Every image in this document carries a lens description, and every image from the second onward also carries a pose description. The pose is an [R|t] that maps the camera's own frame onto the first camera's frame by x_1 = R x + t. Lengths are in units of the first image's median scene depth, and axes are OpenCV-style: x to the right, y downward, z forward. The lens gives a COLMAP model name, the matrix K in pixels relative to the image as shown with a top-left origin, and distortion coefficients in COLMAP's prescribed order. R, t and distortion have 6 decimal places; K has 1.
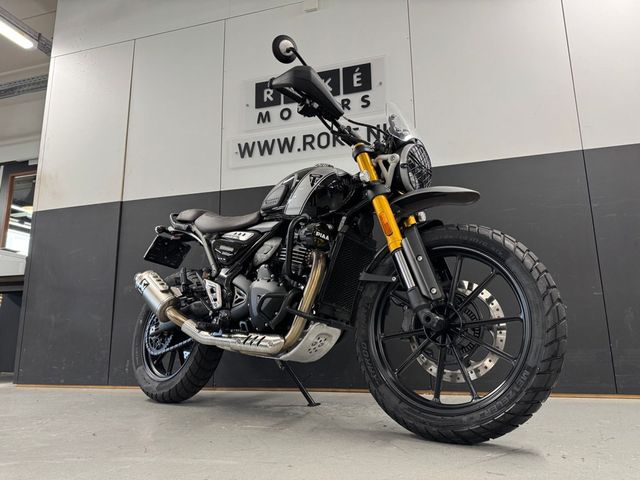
lens RADIAL K [[442.3, 0, 320.0], [0, 442.3, 240.0], [0, 0, 1]] dist [0.004173, -0.002842]
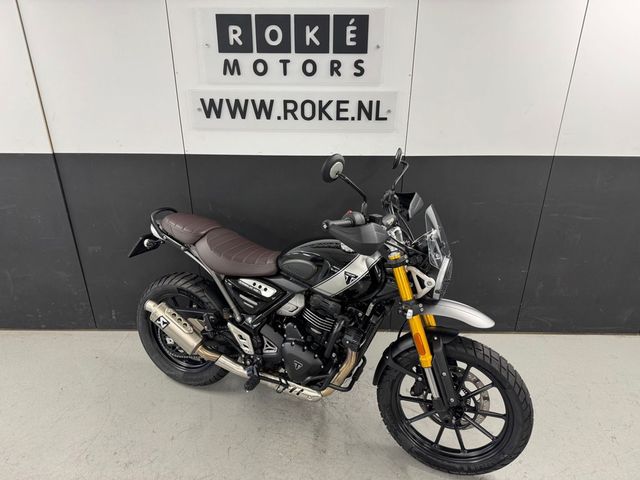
lens RADIAL K [[446.3, 0, 320.0], [0, 446.3, 240.0], [0, 0, 1]] dist [-0.001397, -0.003874]
pose [[0.961715, -0.099866, 0.255209, -0.226023], [-0.070577, 0.809578, 0.582754, -0.544536], [-0.264809, -0.578455, 0.771535, 0.155776]]
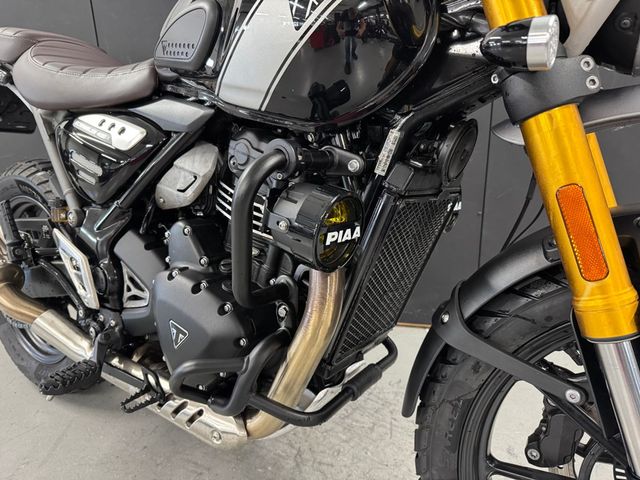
lens RADIAL K [[442.3, 0, 320.0], [0, 442.3, 240.0], [0, 0, 1]] dist [0.004173, -0.002842]
pose [[0.994201, -0.047146, 0.096653, -0.026181], [-0.007926, 0.864203, 0.503081, -0.097410], [-0.107246, -0.500930, 0.858818, 0.429442]]
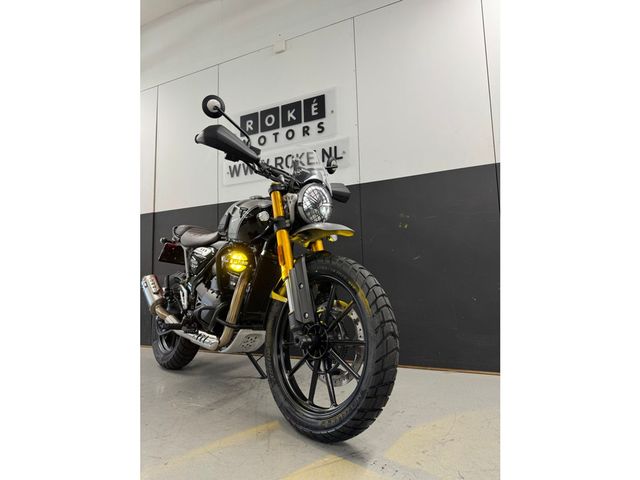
lens RADIAL K [[334.9, 0, 320.0], [0, 334.9, 240.0], [0, 0, 1]] dist [0.000899, -0.000241]
pose [[0.991809, -0.026682, -0.124912, 0.208540], [0.038302, 0.995062, 0.091565, -0.089045], [0.121852, -0.095600, 0.987934, 0.054866]]
